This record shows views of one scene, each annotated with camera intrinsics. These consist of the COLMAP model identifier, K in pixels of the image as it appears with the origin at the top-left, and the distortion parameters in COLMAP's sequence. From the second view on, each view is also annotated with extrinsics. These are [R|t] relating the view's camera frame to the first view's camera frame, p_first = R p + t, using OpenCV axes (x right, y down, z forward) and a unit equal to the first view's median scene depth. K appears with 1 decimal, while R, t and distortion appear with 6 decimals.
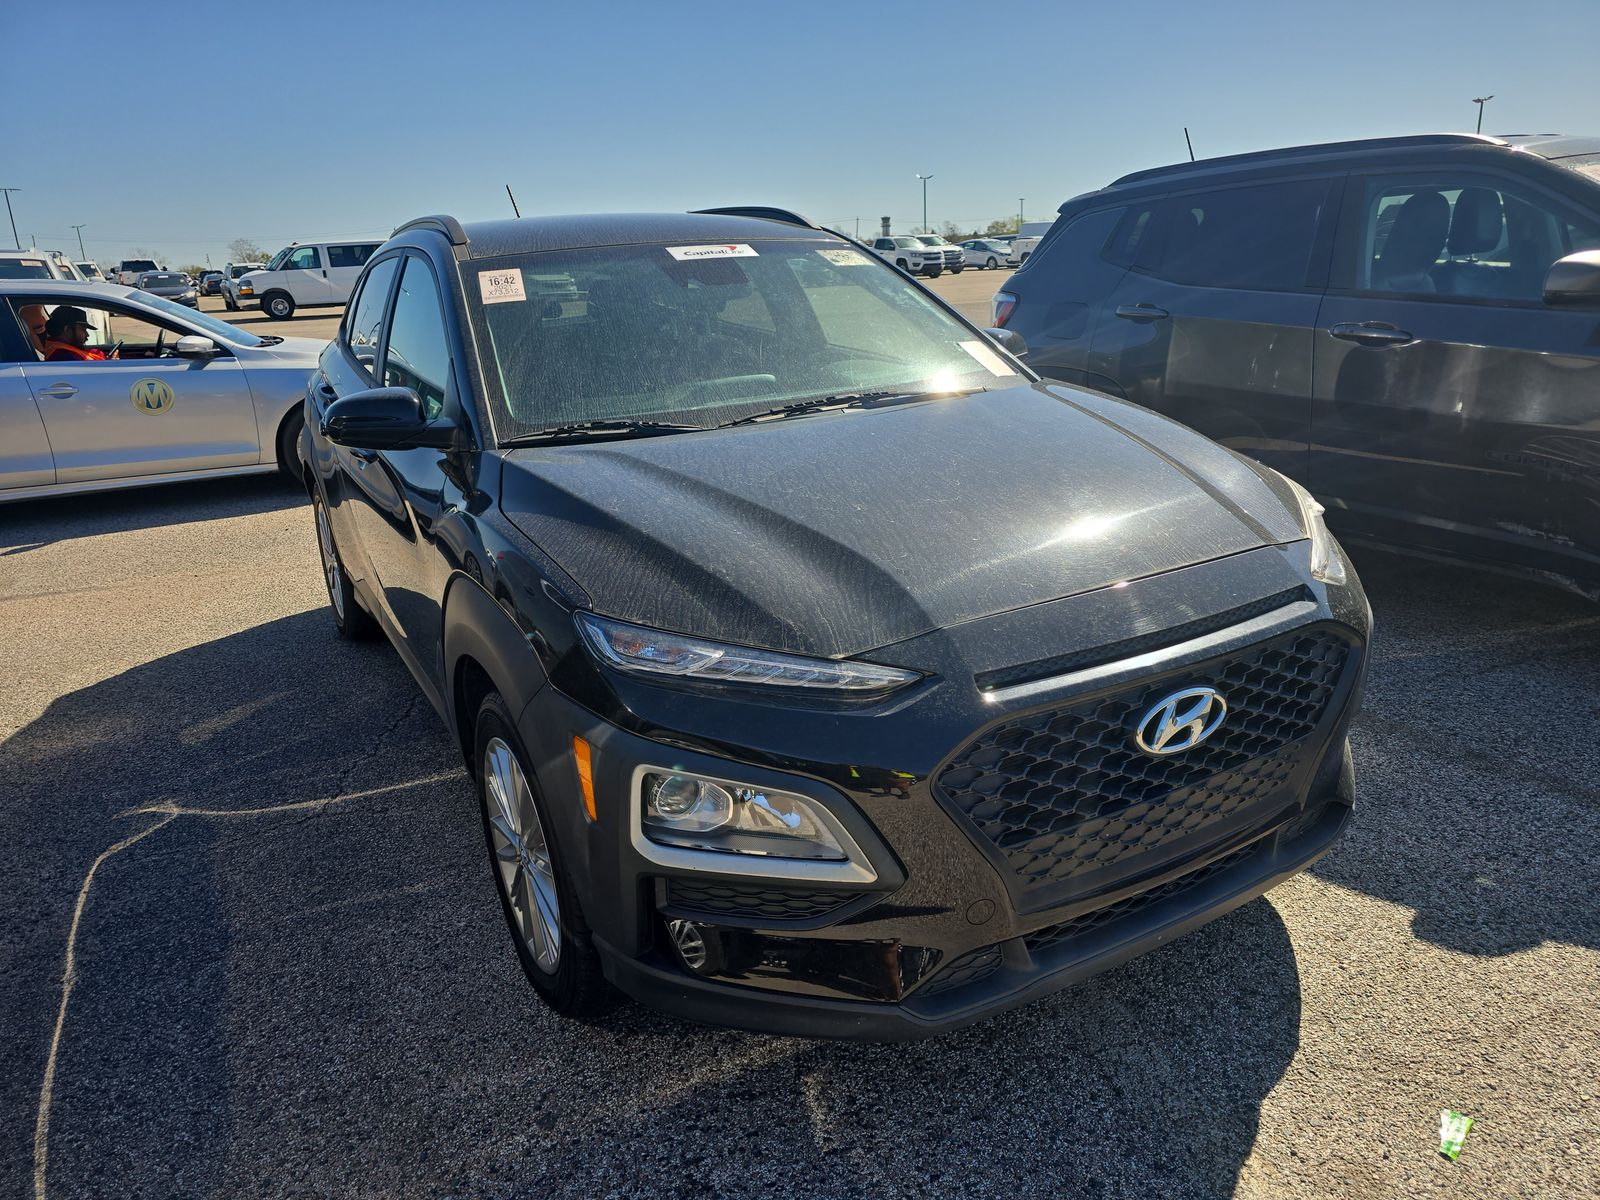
lens RADIAL K [[1154.1, 0, 803.7], [0, 1154.1, 599.0], [0, 0, 1]] dist [0.058307, -0.048639]
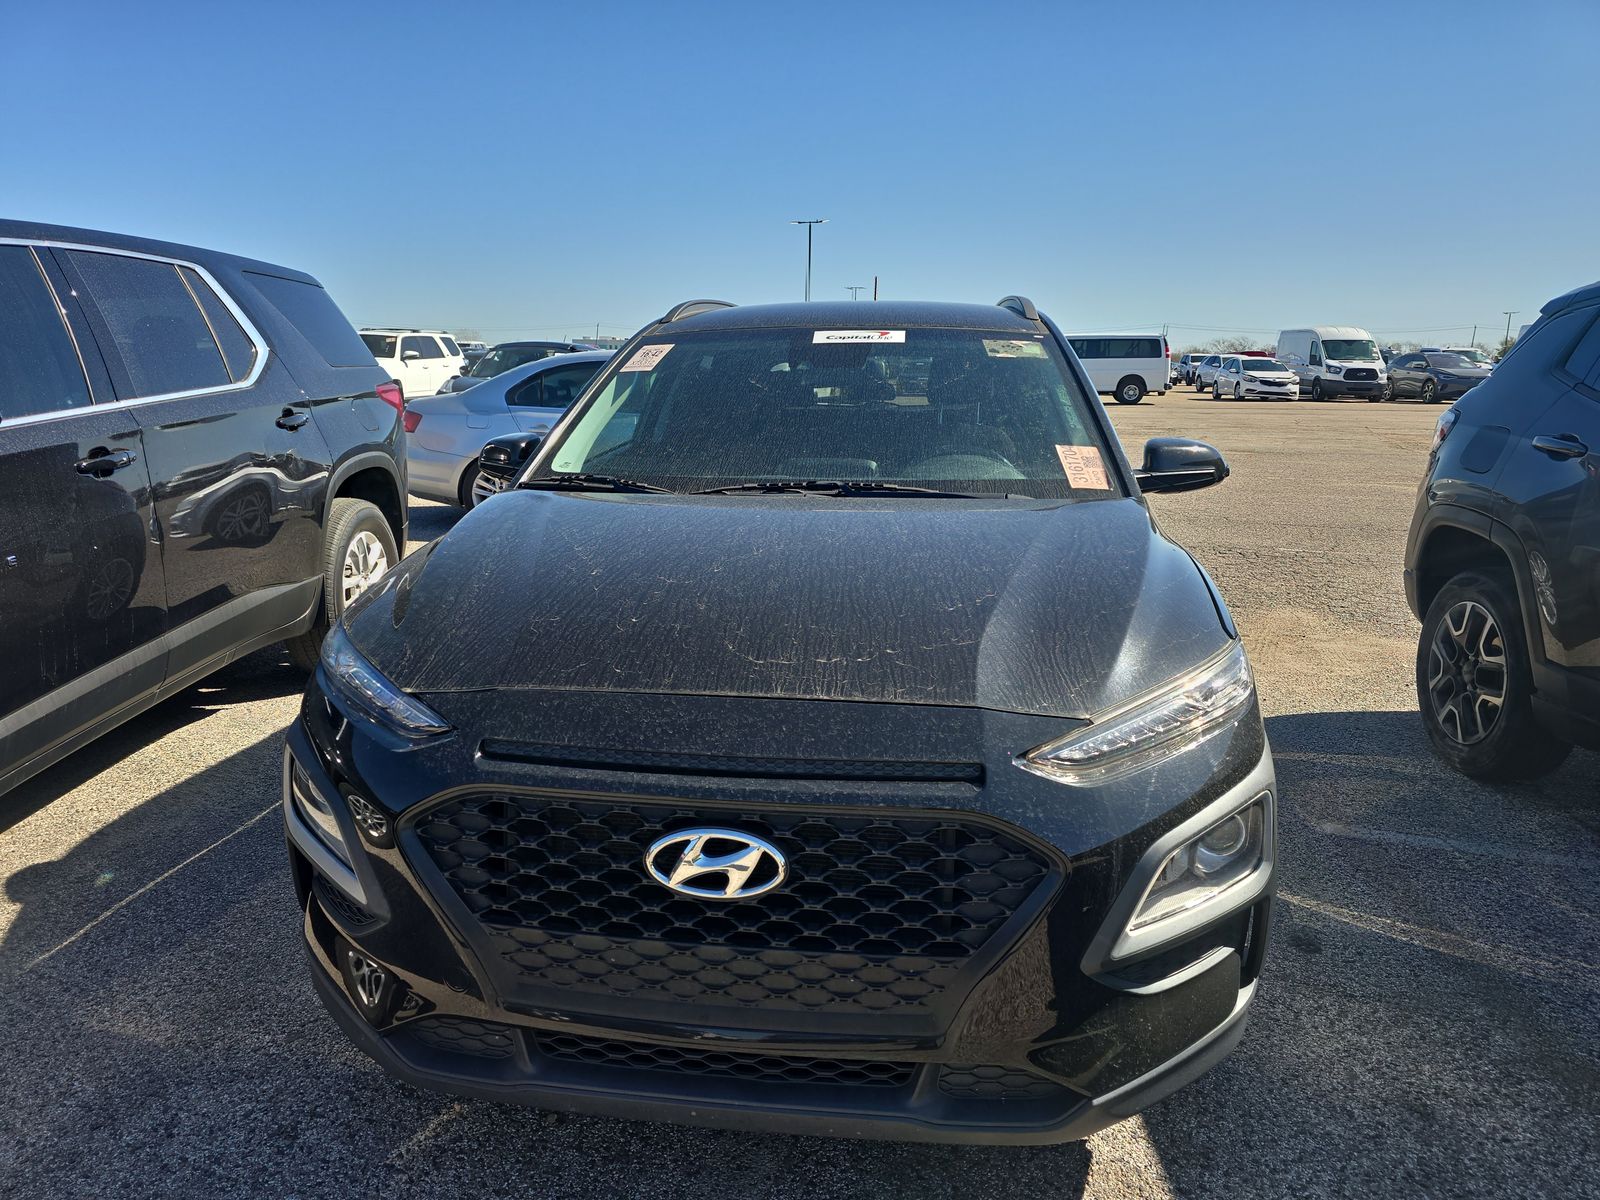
lens RADIAL K [[1176.7, 0, 799.8], [0, 1176.7, 580.9], [0, 0, 1]] dist [0.054874, -0.063406]
pose [[0.769053, 0.165940, -0.617269, 0.833135], [-0.222335, 0.974856, -0.014936, -0.097728], [0.599270, 0.148727, 0.786610, 0.287413]]
